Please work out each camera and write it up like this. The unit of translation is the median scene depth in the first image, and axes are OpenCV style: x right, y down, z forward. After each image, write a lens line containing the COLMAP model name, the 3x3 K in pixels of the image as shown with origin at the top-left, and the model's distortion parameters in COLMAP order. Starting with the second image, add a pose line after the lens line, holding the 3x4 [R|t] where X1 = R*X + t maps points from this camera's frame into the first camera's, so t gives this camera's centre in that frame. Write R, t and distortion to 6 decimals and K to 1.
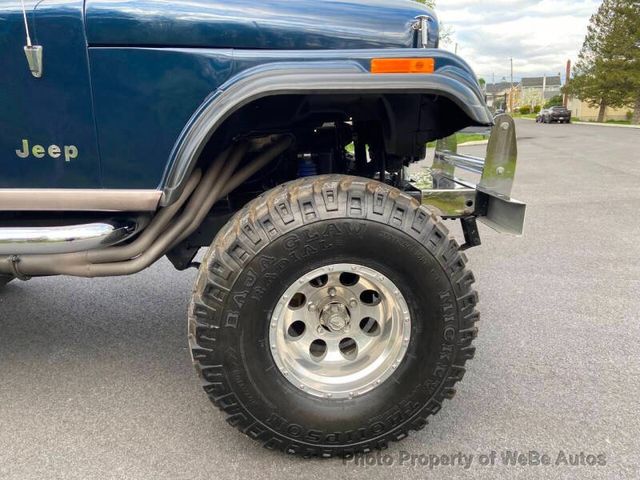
lens RADIAL K [[482.7, 0, 329.6], [0, 482.7, 231.6], [0, 0, 1]] dist [0.104560, -0.122169]
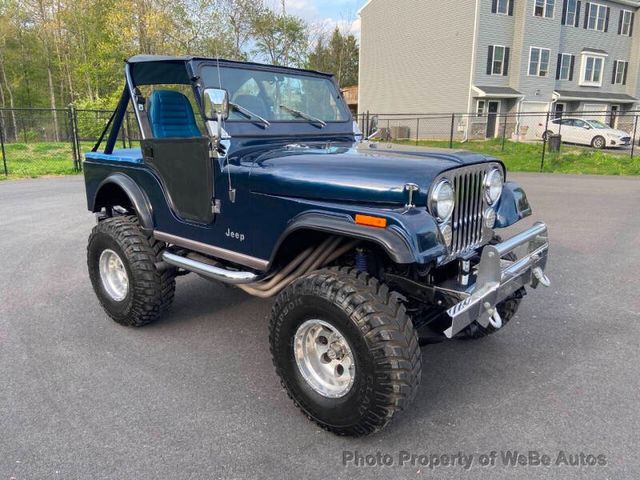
lens RADIAL K [[482.7, 0, 313.6], [0, 482.7, 245.2], [0, 0, 1]] dist [0.104560, -0.122169]
pose [[0.759821, 0.172148, -0.626927, 0.961329], [-0.146308, 0.984848, 0.093108, -0.342996], [0.633455, 0.020979, 0.773495, -0.395375]]
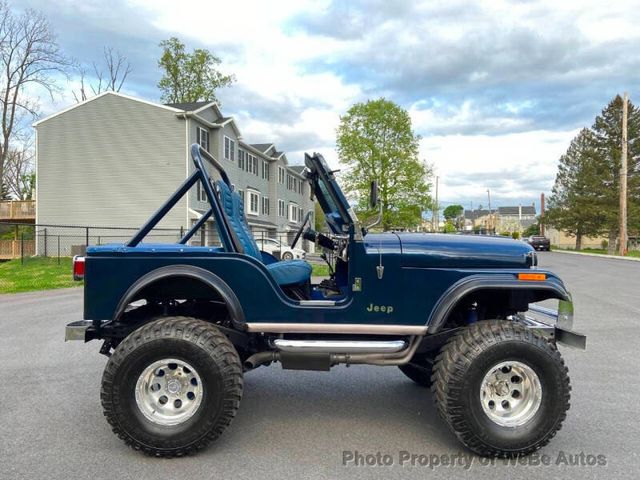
lens RADIAL K [[482.7, 0, 319.2], [0, 482.7, 244.8], [0, 0, 1]] dist [0.104560, -0.122169]
pose [[0.999778, 0.018164, 0.010722, -0.835743], [-0.015458, 0.976835, -0.213437, 0.035196], [-0.014350, 0.213224, 0.976898, -1.241898]]
